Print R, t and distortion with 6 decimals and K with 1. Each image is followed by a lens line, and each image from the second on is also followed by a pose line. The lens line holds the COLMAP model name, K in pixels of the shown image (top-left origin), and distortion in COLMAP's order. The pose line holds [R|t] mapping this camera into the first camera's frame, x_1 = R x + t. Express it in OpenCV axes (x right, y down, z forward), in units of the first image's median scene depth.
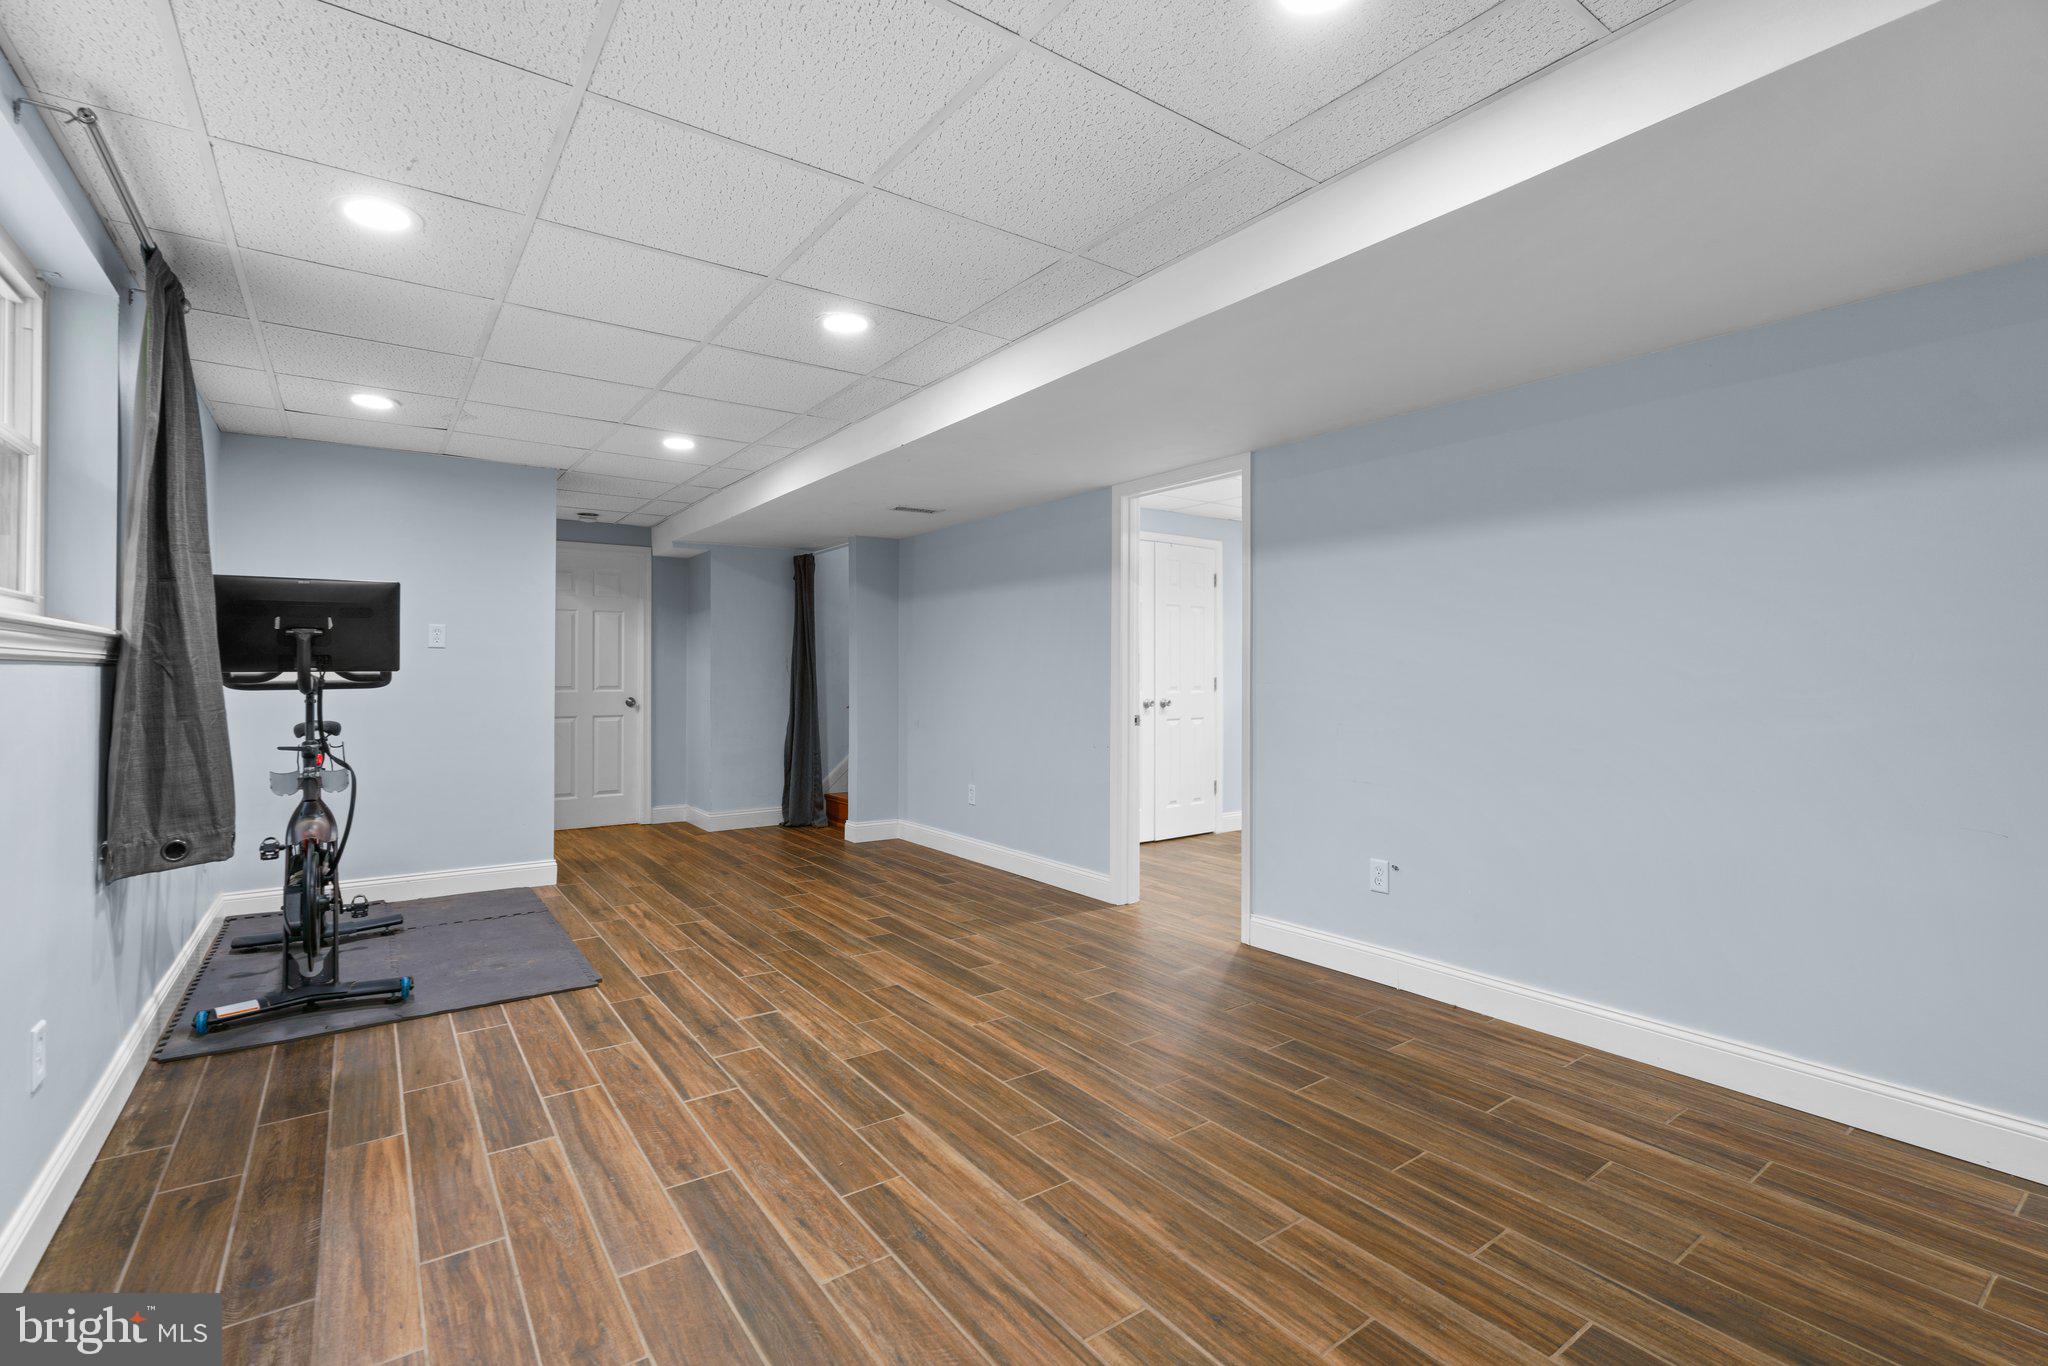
lens RADIAL K [[927.8, 0, 1026.0], [0, 927.8, 674.3], [0, 0, 1]] dist [0.002117, 0.000337]
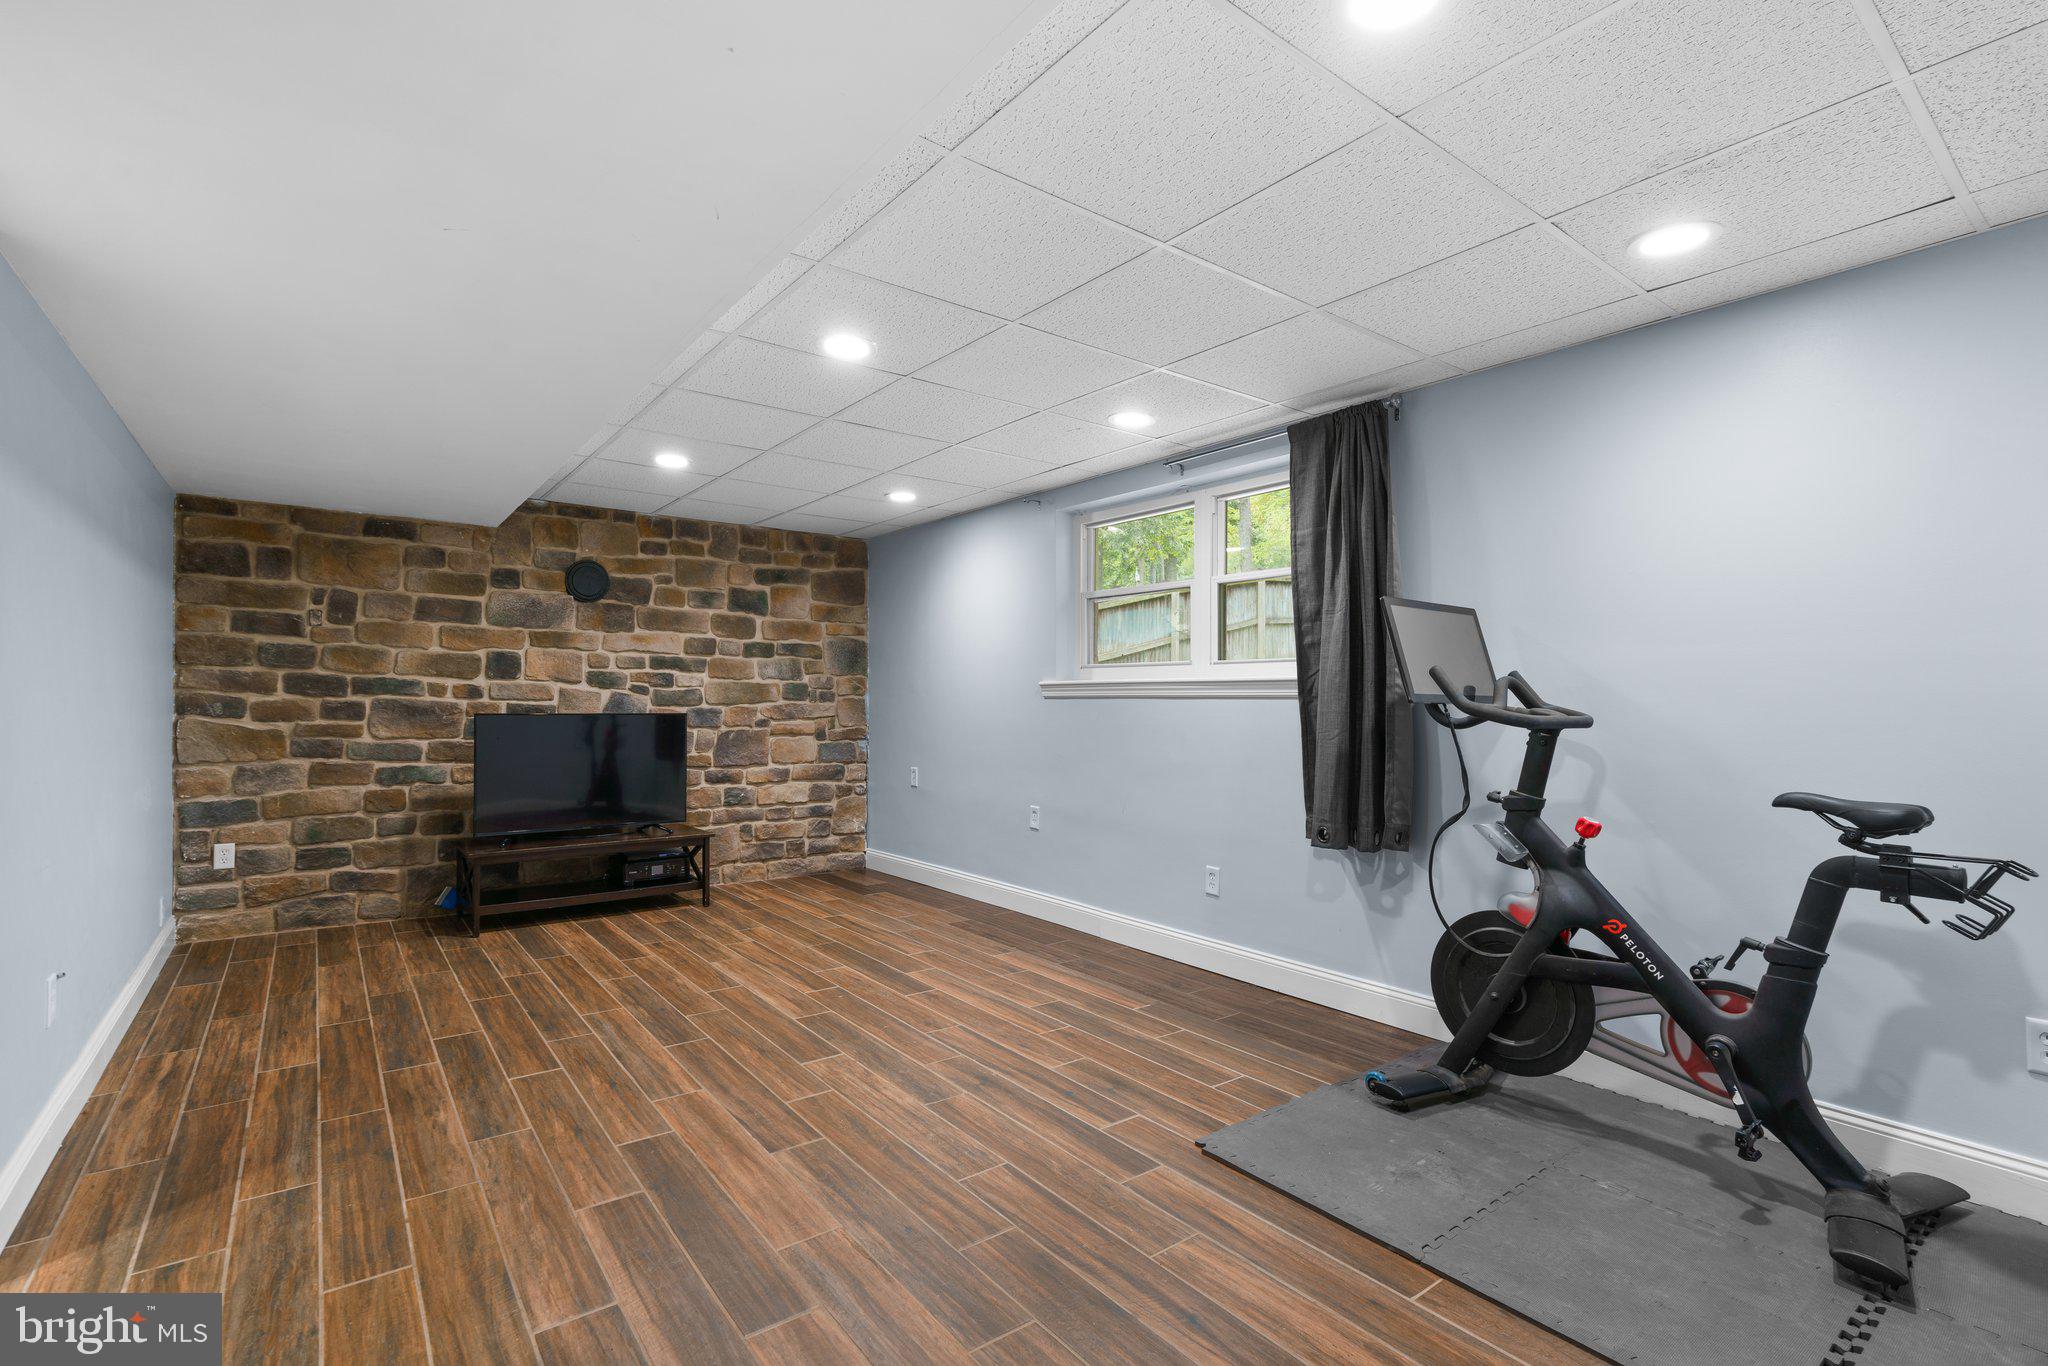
lens RADIAL K [[927.8, 0, 1023.0], [0, 927.8, 684.2], [0, 0, 1]] dist [0.002117, 0.000337]
pose [[-0.999690, -0.004738, -0.024423, -0.403788], [-0.004300, 0.999829, -0.017960, -0.003400], [0.024504, -0.017849, -0.999540, 2.233227]]
